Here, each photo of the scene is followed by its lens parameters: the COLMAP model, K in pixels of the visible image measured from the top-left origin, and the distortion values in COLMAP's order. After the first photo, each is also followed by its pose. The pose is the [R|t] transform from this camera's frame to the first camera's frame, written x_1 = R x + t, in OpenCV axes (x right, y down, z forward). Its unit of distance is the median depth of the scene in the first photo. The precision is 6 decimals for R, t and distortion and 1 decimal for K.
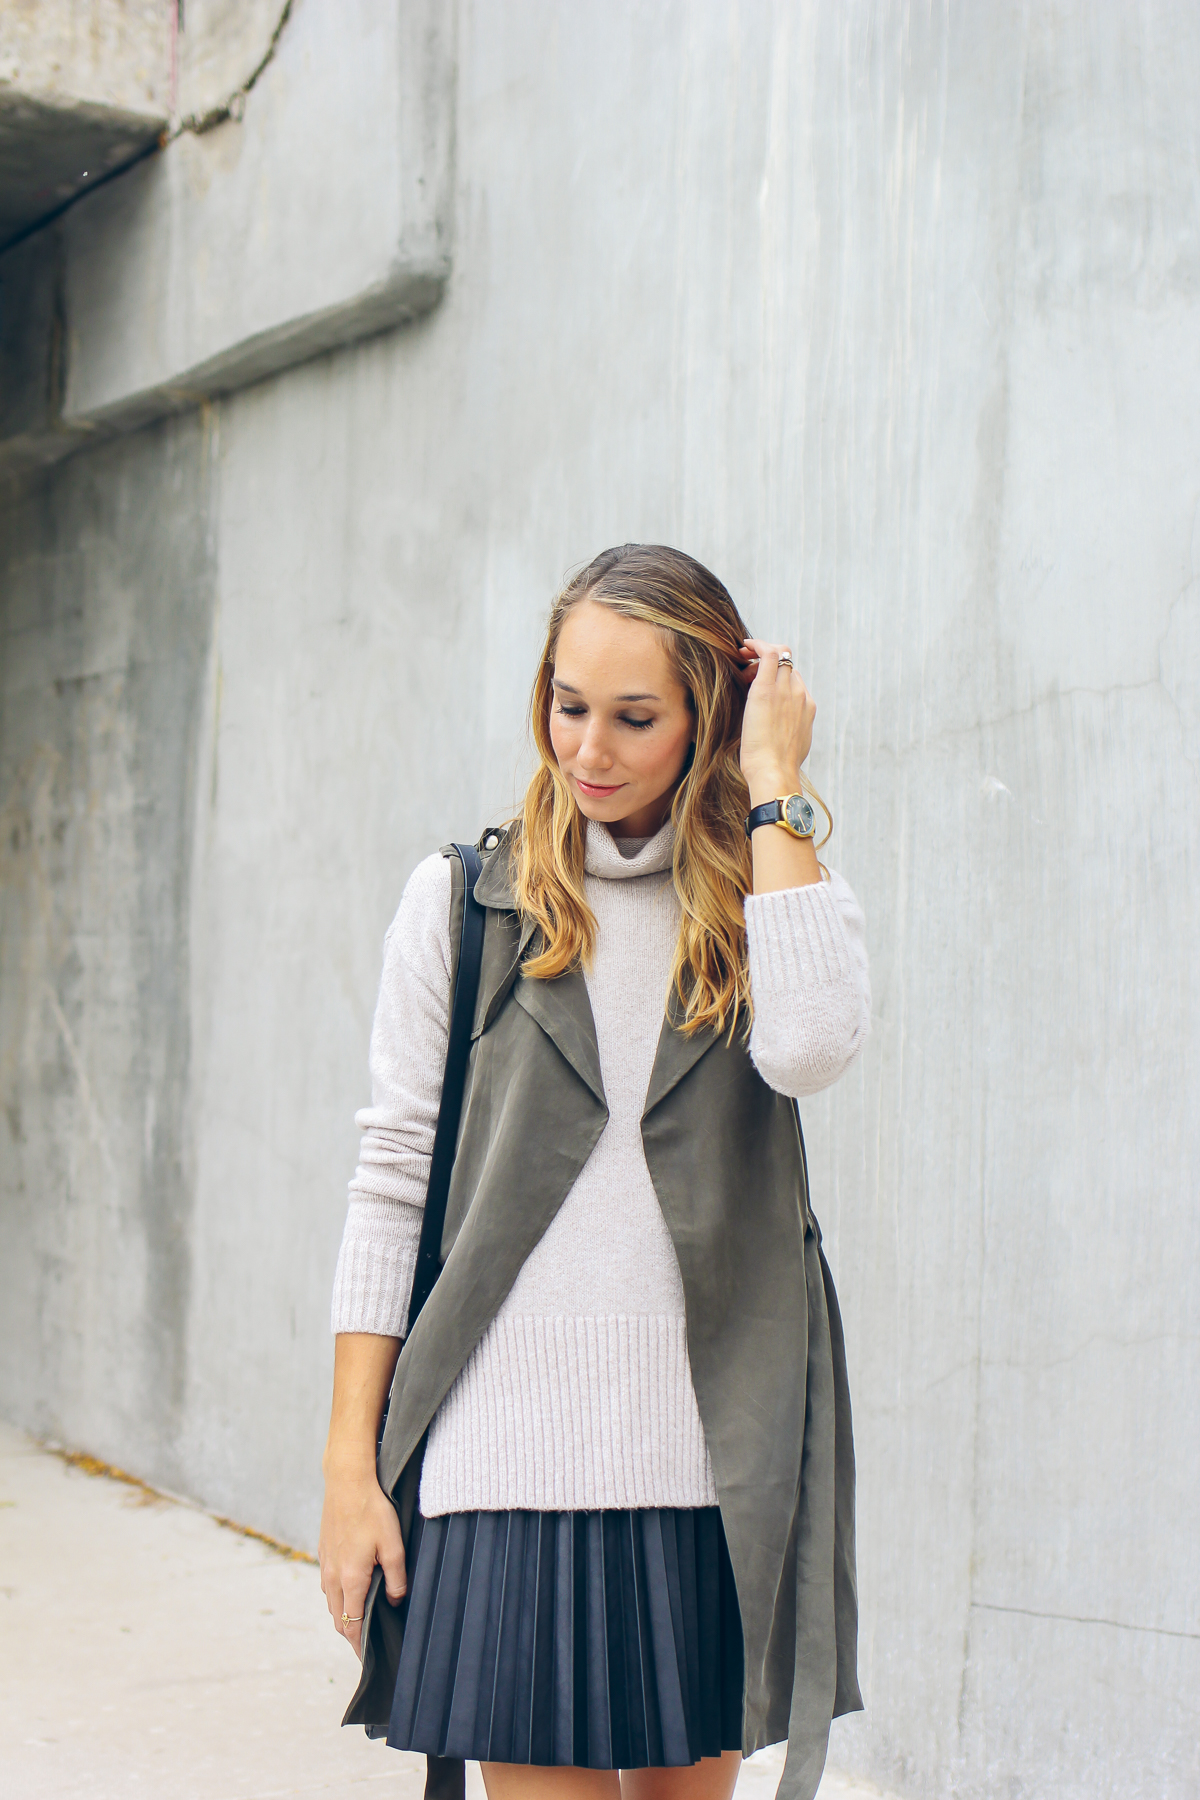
lens RADIAL K [[2824.9, 0, 600.0], [0, 2824.9, 900.0], [0, 0, 1]] dist [-0.061409, -0.015817]
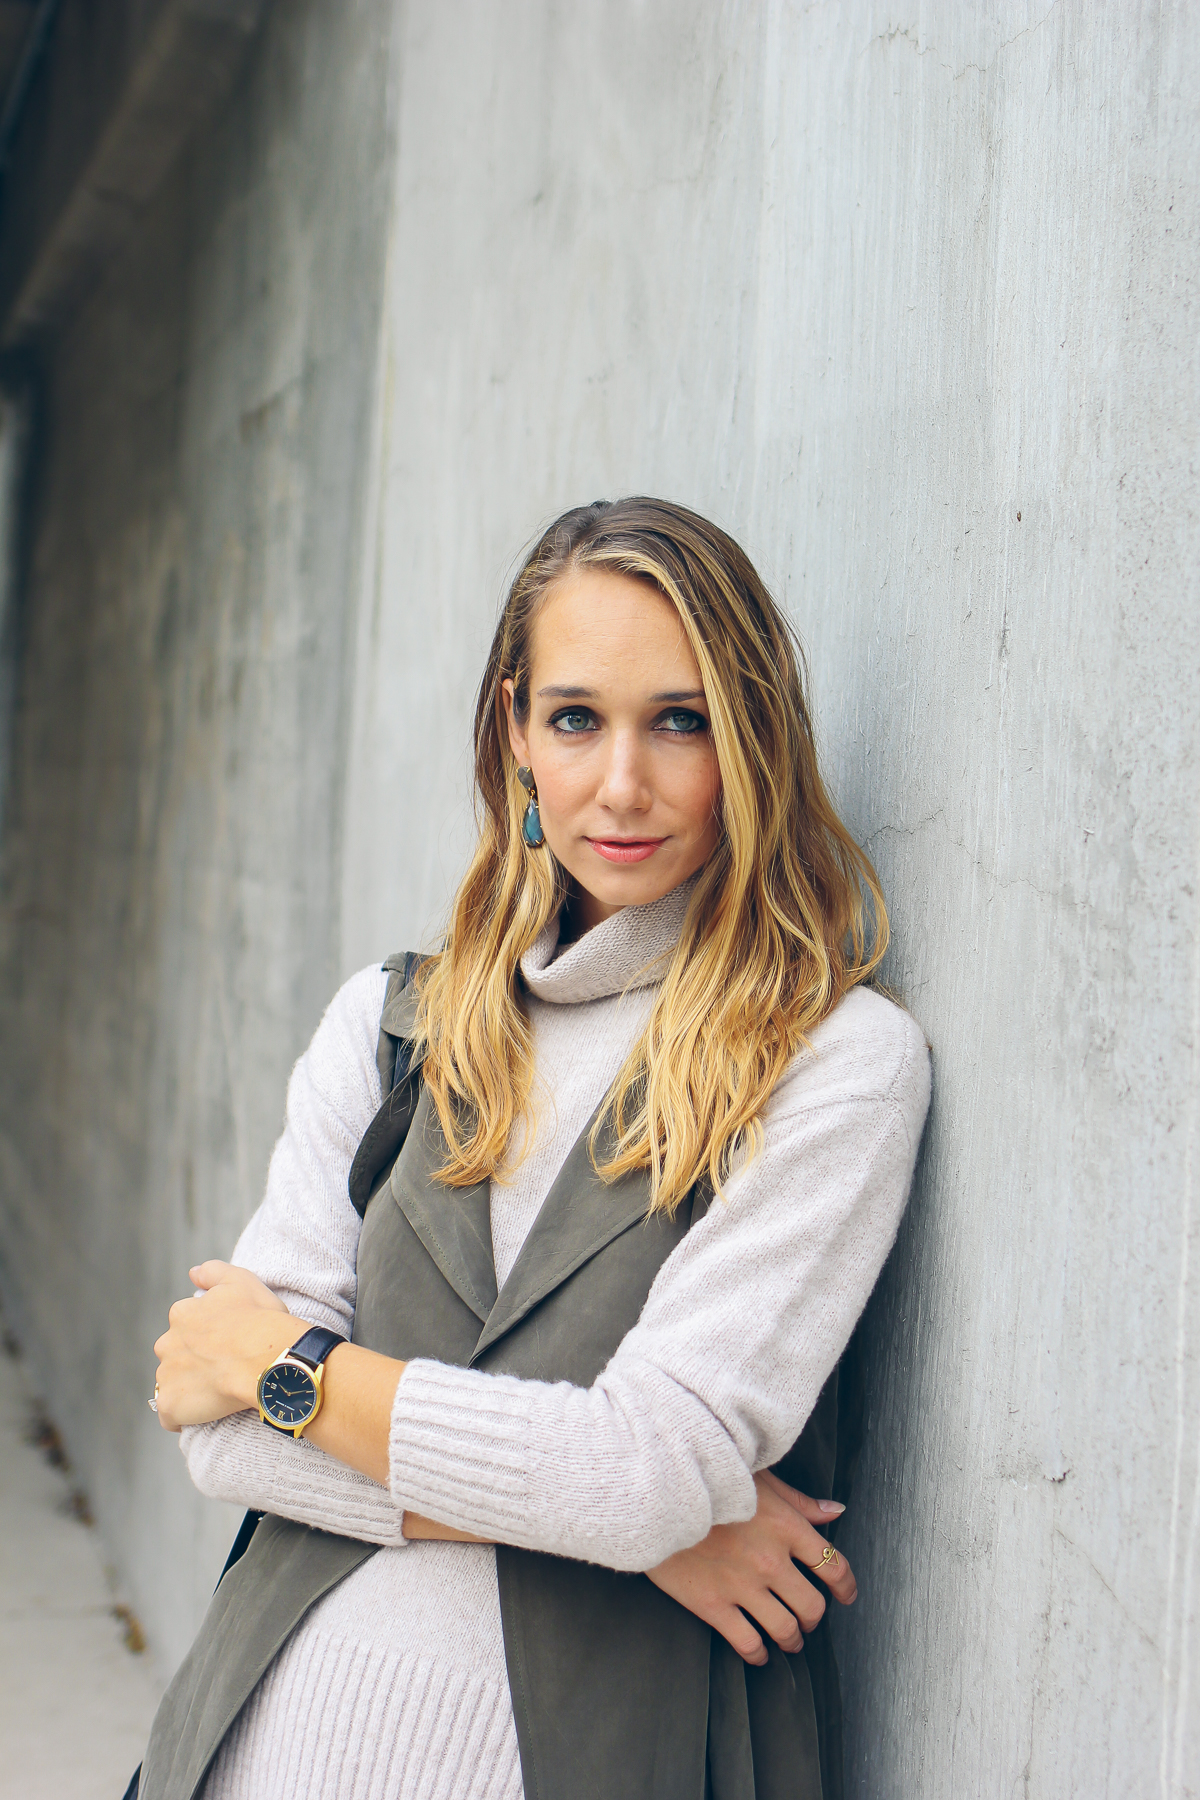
lens RADIAL K [[2824.9, 0, 600.0], [0, 2824.9, 900.0], [0, 0, 1]] dist [-0.061409, -0.015817]
pose [[0.963903, 0.025595, -0.265021, 0.027895], [-0.011298, 0.998404, 0.055331, -0.015083], [0.266014, -0.050339, 0.962654, 0.518181]]
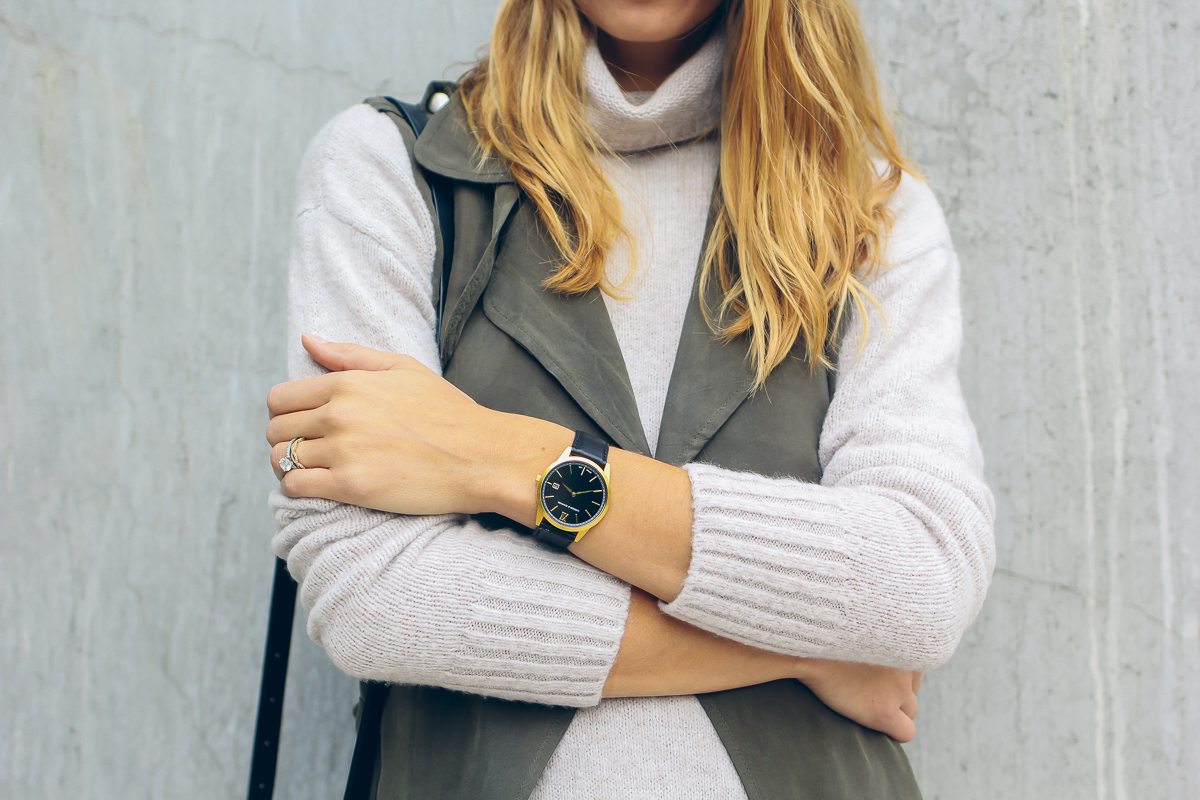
lens RADIAL K [[1883.3, 0, 600.0], [0, 1883.3, 400.0], [0, 0, 1]] dist [-0.061409, -0.015817]
pose [[0.556333, -0.050782, 0.829406, -0.169480], [0.009142, 0.998445, 0.054999, 0.014251], [-0.830909, -0.023016, 0.555932, 0.639718]]
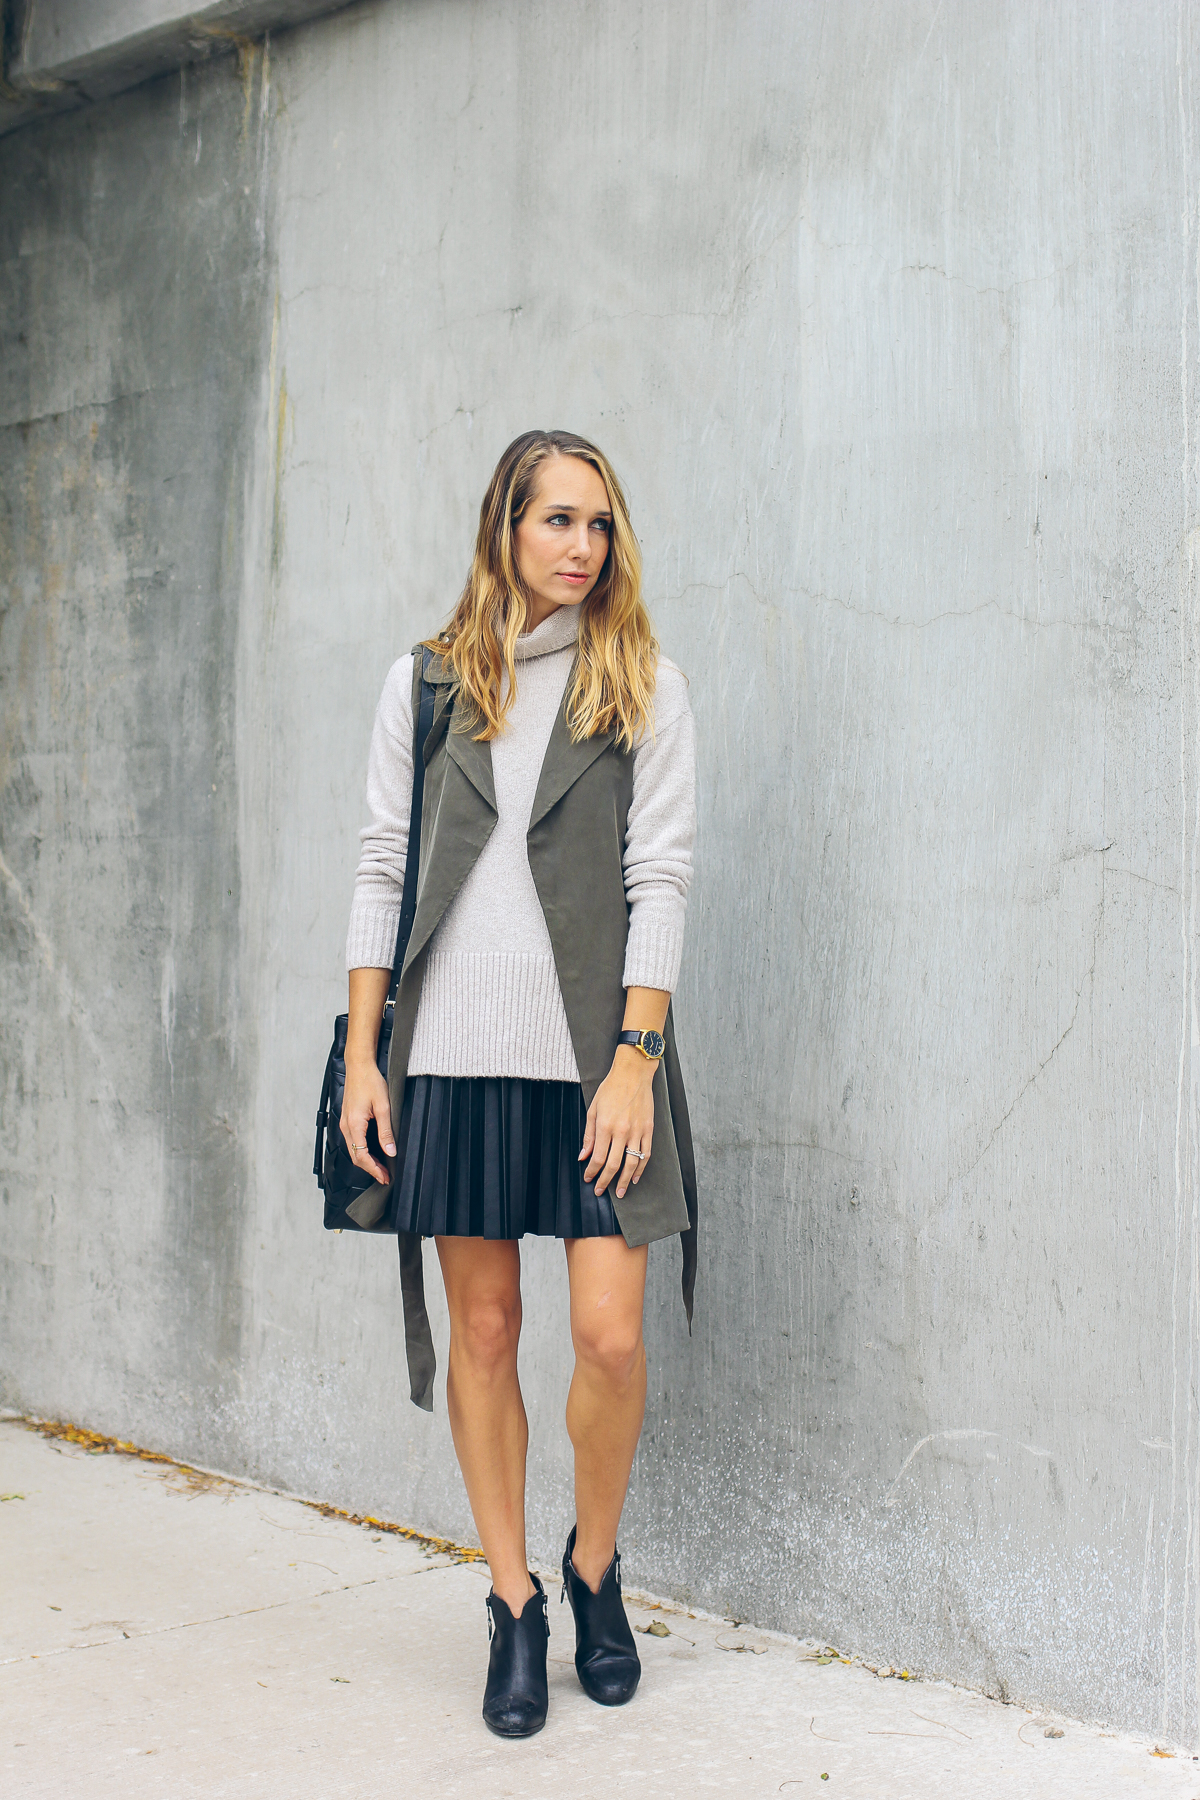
lens RADIAL K [[2824.9, 0, 600.0], [0, 2824.9, 900.0], [0, 0, 1]] dist [-0.061409, -0.015817]
pose [[0.984754, -0.005496, 0.173865, -0.175035], [0.000240, 0.999543, 0.030237, 0.031004], [-0.173952, -0.029735, 0.984305, 0.223824]]
